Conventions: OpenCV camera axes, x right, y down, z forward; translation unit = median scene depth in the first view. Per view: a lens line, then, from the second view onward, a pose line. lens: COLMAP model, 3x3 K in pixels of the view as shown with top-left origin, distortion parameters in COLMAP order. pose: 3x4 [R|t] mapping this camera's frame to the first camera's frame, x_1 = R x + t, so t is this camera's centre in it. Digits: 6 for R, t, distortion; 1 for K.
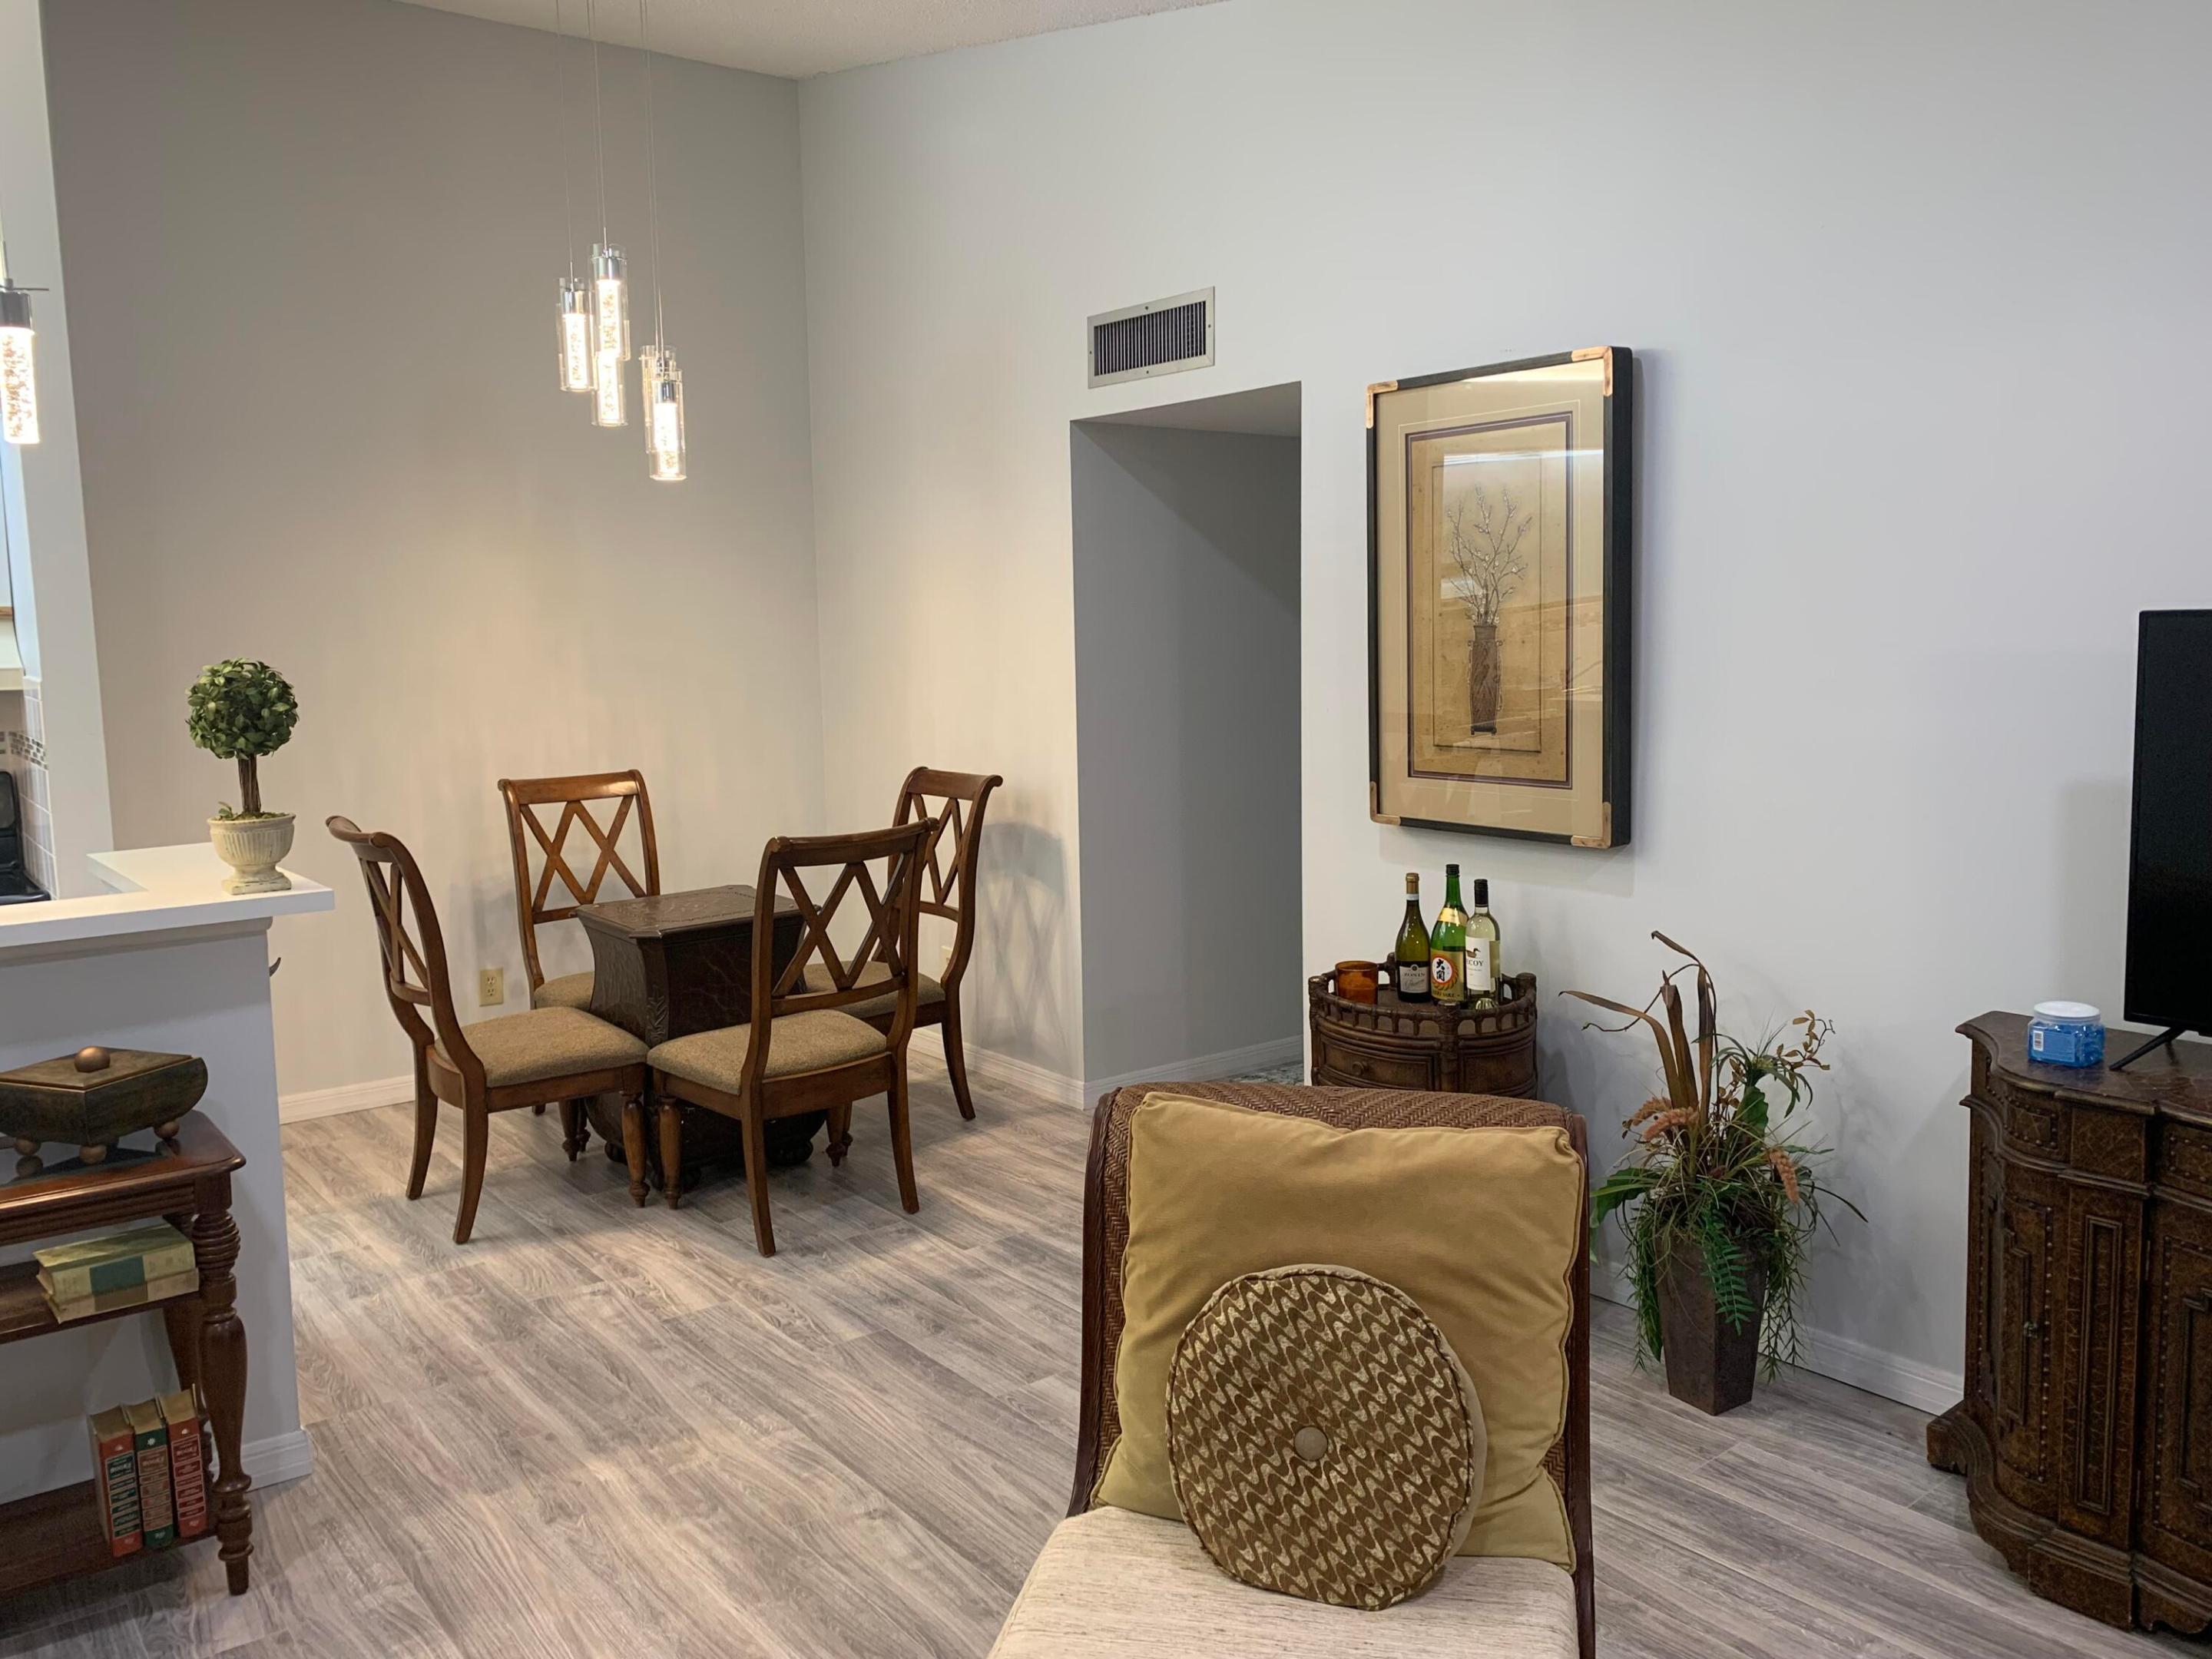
lens RADIAL K [[1698.2, 0, 1113.4], [0, 1698.2, 832.5], [0, 0, 1]] dist [0.004333, -0.002984]
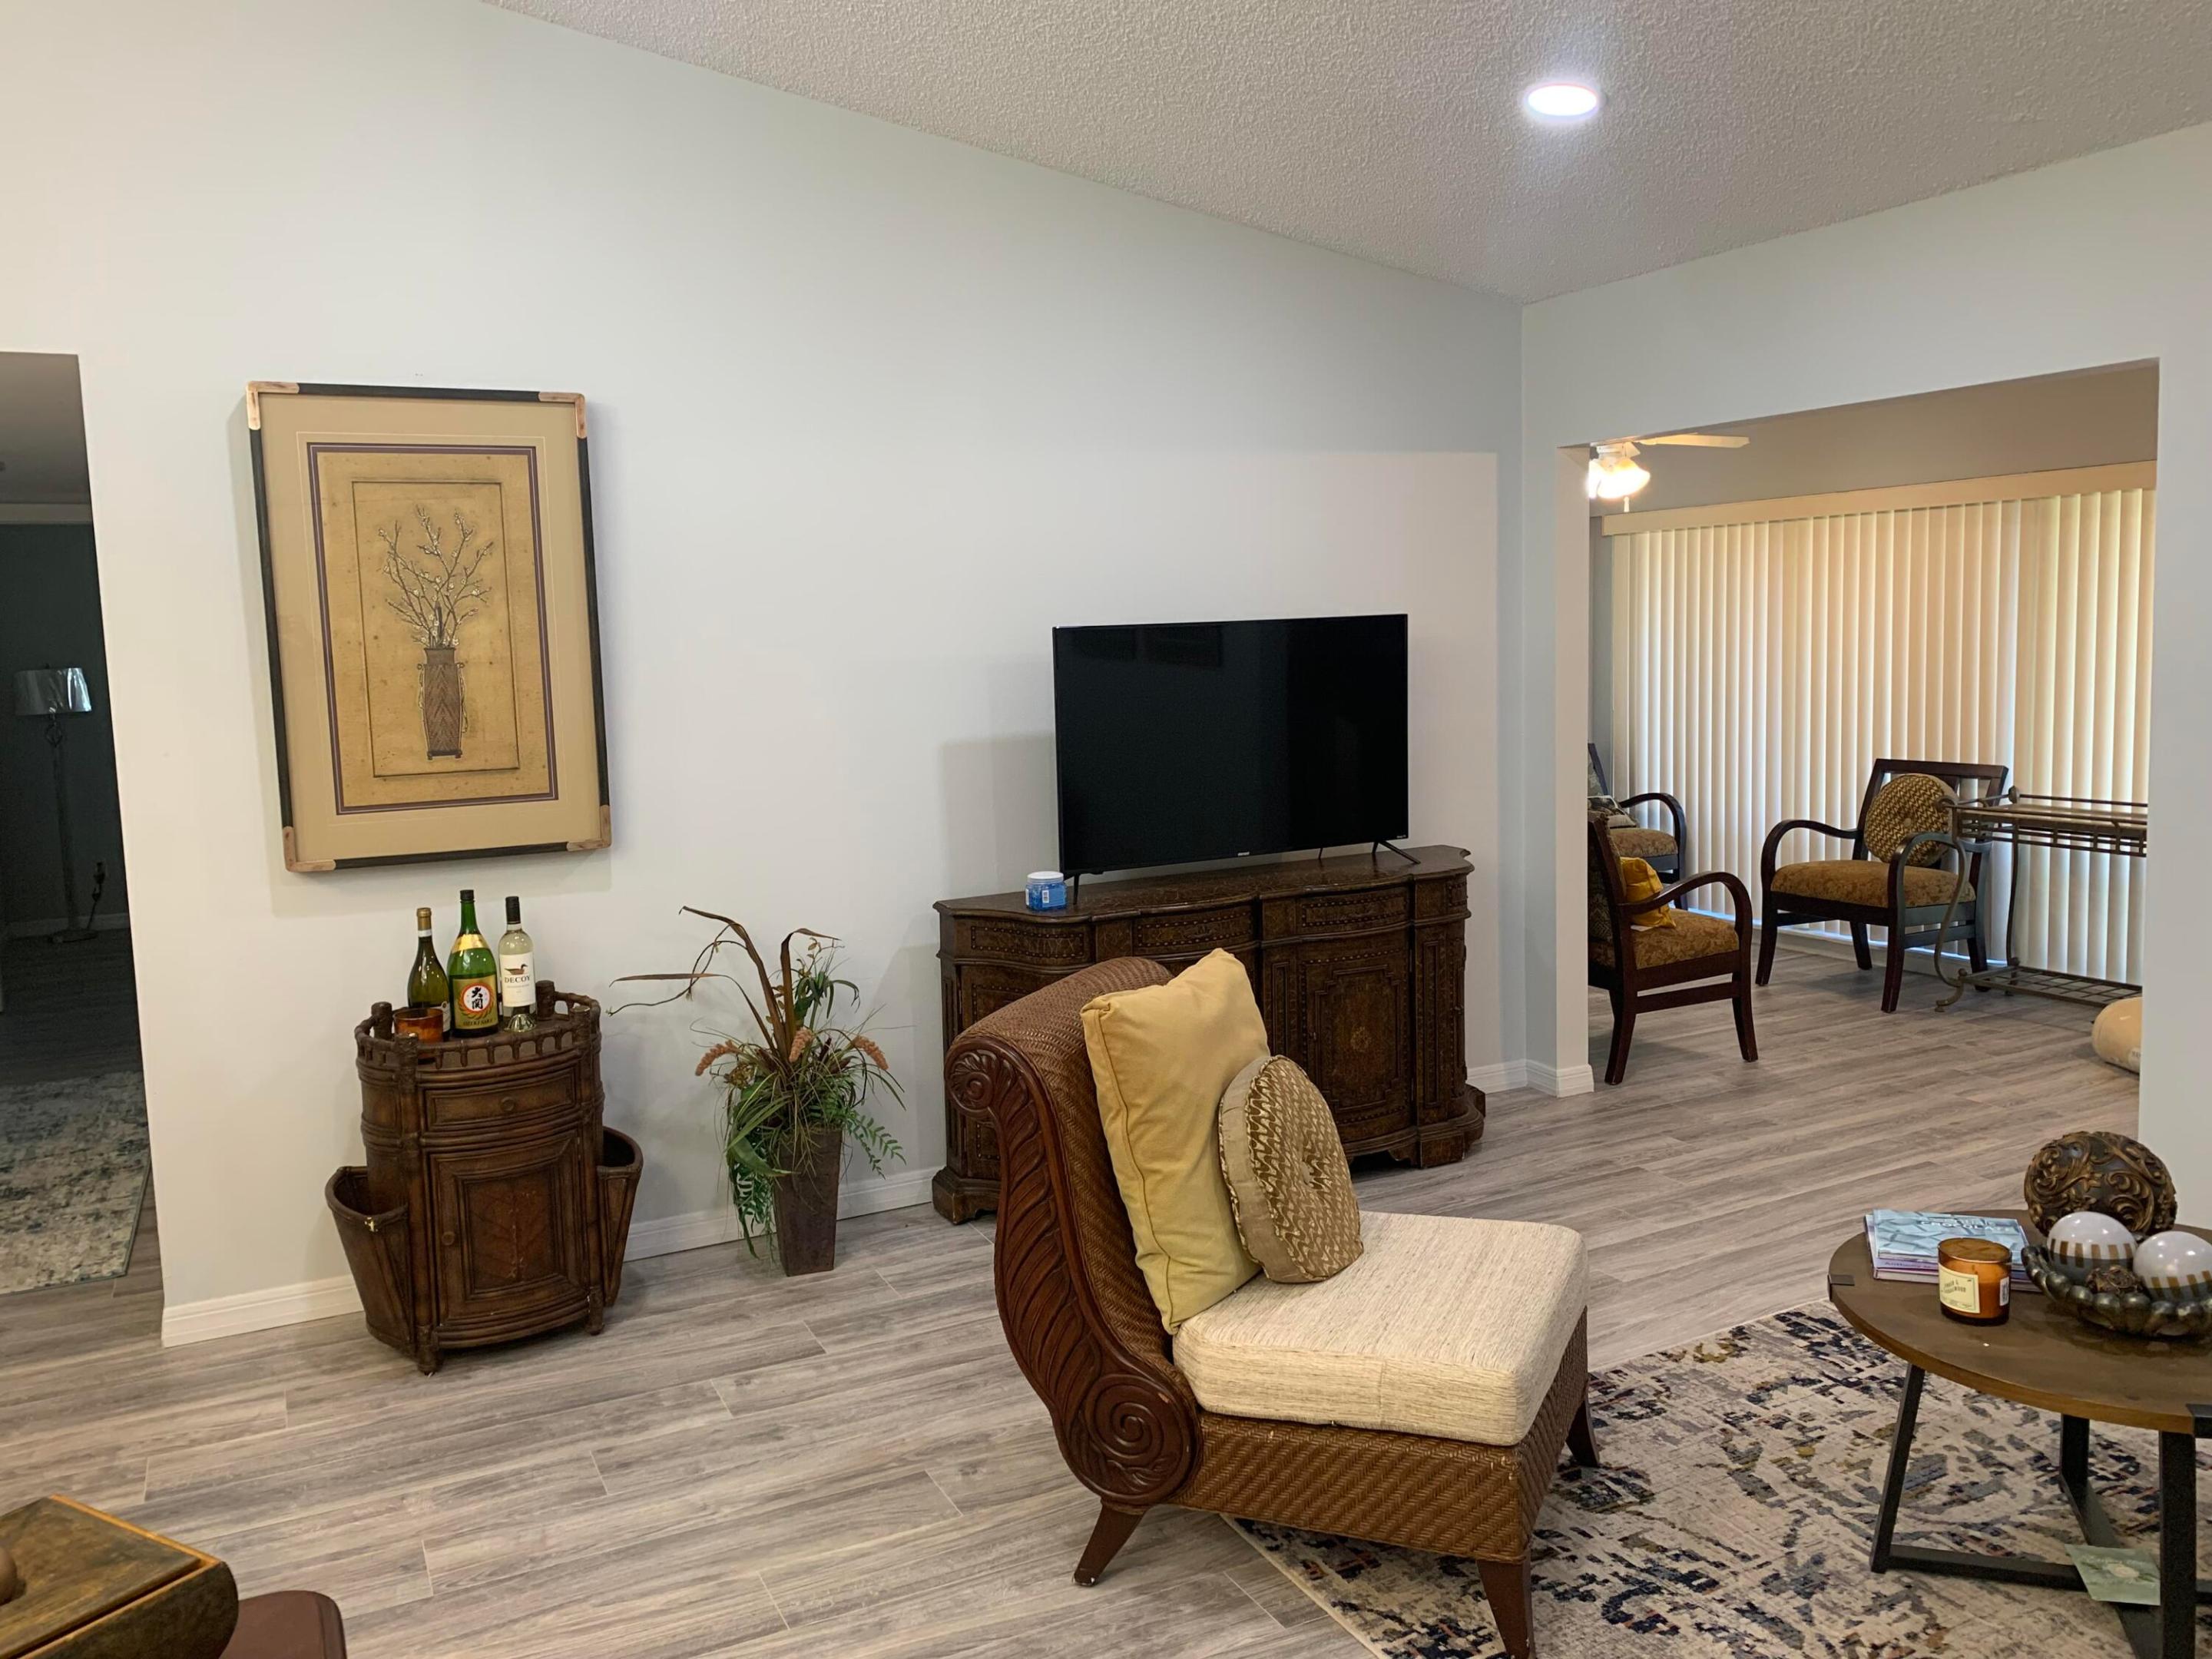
lens RADIAL K [[1698.2, 0, 1111.3], [0, 1698.2, 819.1], [0, 0, 1]] dist [0.004333, -0.002984]
pose [[0.189459, -0.096249, 0.977160, -0.688057], [0.144651, 0.987061, 0.069178, -0.035675], [-0.971175, 0.128241, 0.200930, 0.435906]]
